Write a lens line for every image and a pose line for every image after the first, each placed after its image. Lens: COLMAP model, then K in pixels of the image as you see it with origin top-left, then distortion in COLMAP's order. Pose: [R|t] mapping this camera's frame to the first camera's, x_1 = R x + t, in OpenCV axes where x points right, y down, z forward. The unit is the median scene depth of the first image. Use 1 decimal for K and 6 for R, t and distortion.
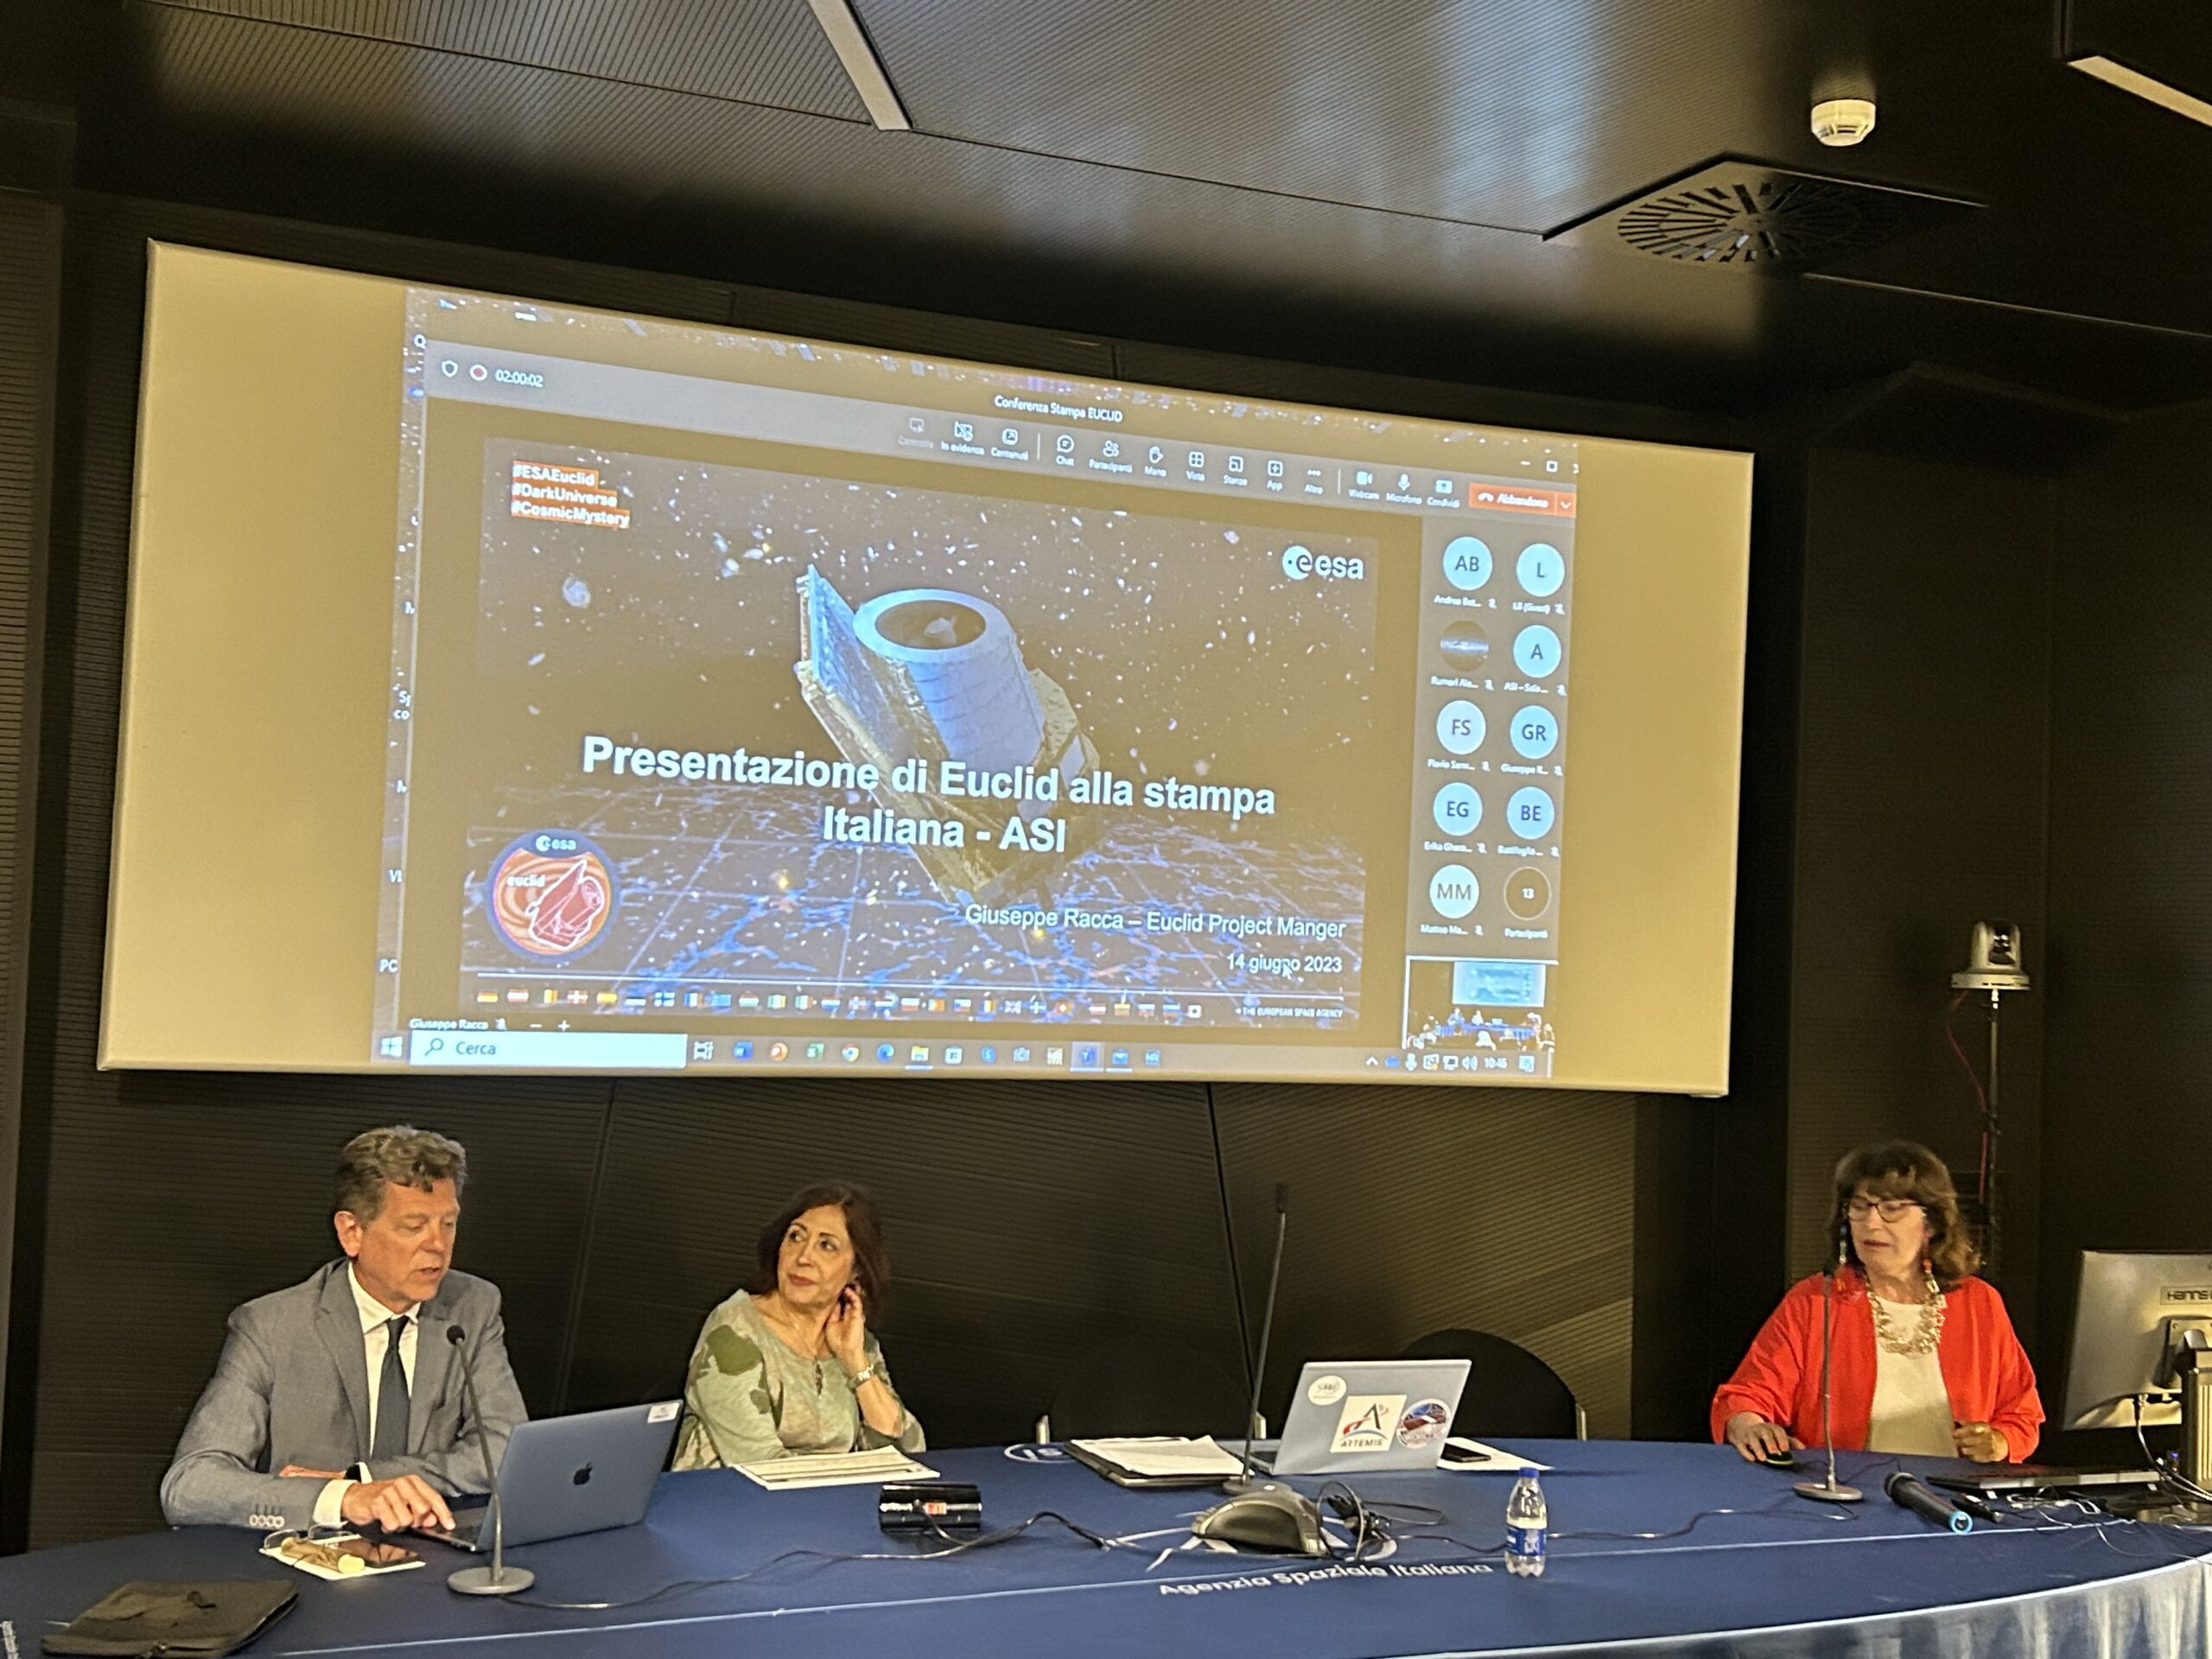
lens RADIAL K [[2579.0, 0, 1080.0], [0, 2579.0, 840.7], [0, 0, 1]] dist [0.159799, -0.366352]
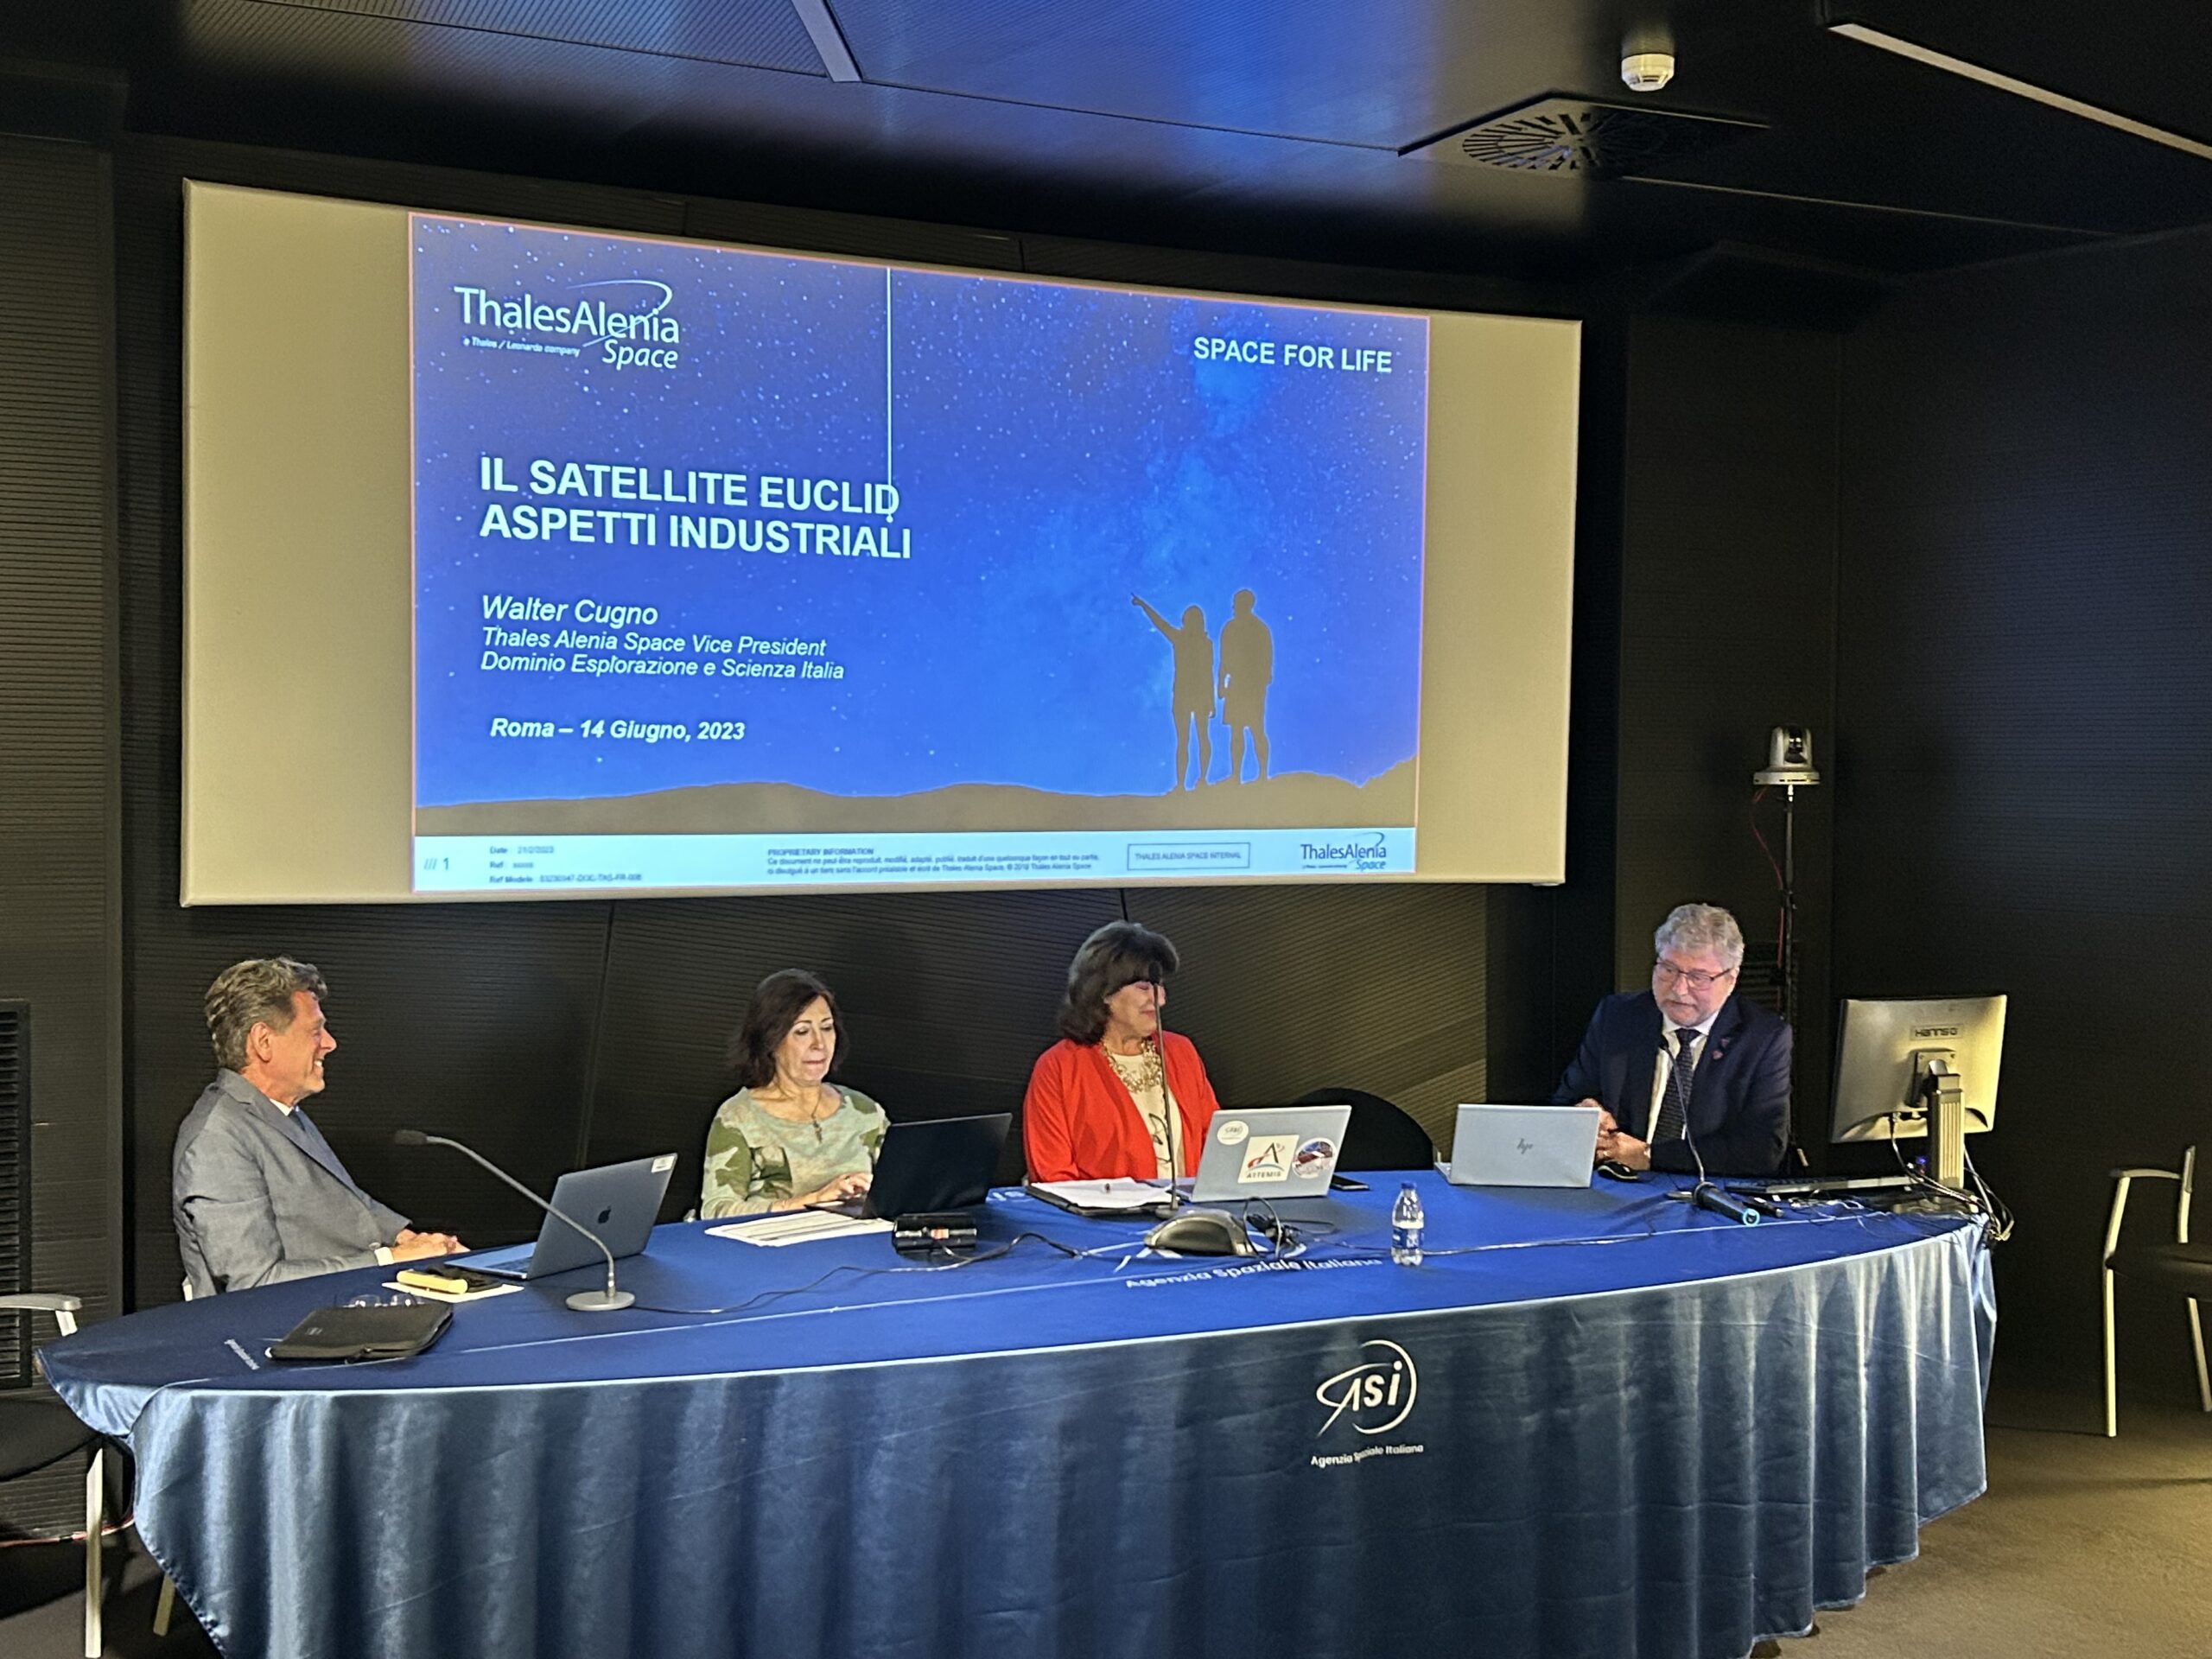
lens RADIAL K [[2579.0, 0, 1080.0], [0, 2579.0, 840.7], [0, 0, 1]] dist [0.159799, -0.366352]
pose [[0.997955, -0.031309, 0.055721, -0.043950], [0.027056, 0.996778, 0.075508, -0.020530], [-0.057905, -0.073846, 0.995587, -0.194972]]
